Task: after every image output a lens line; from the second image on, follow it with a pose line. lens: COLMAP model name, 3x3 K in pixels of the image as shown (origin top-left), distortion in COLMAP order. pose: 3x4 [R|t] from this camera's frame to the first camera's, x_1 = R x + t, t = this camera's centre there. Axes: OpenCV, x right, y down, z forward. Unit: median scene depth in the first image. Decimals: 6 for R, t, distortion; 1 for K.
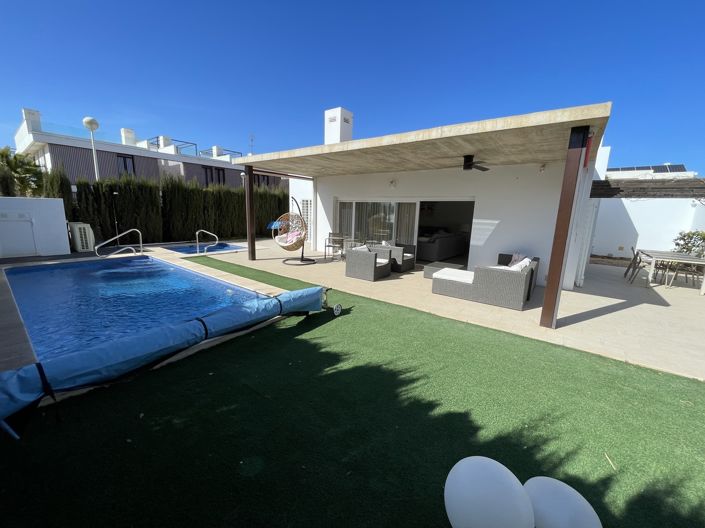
lens RADIAL K [[283.9, 0, 352.5], [0, 283.9, 264.0], [0, 0, 1]] dist [-0.002570, -0.000719]
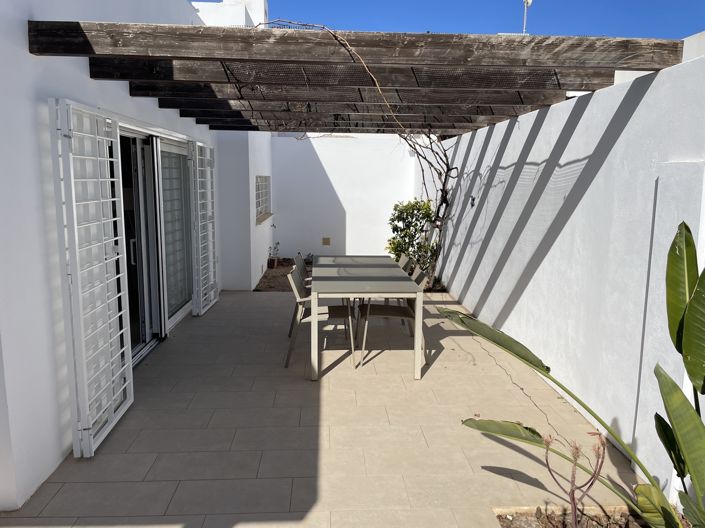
lens RADIAL K [[539.7, 0, 352.5], [0, 539.7, 264.0], [0, 0, 1]] dist [-0.000265, -0.003147]
pose [[0.754399, -0.123842, 0.644628, 0.465142], [0.135482, 0.990273, 0.031692, -0.048684], [-0.642283, 0.063427, 0.763839, 0.319278]]
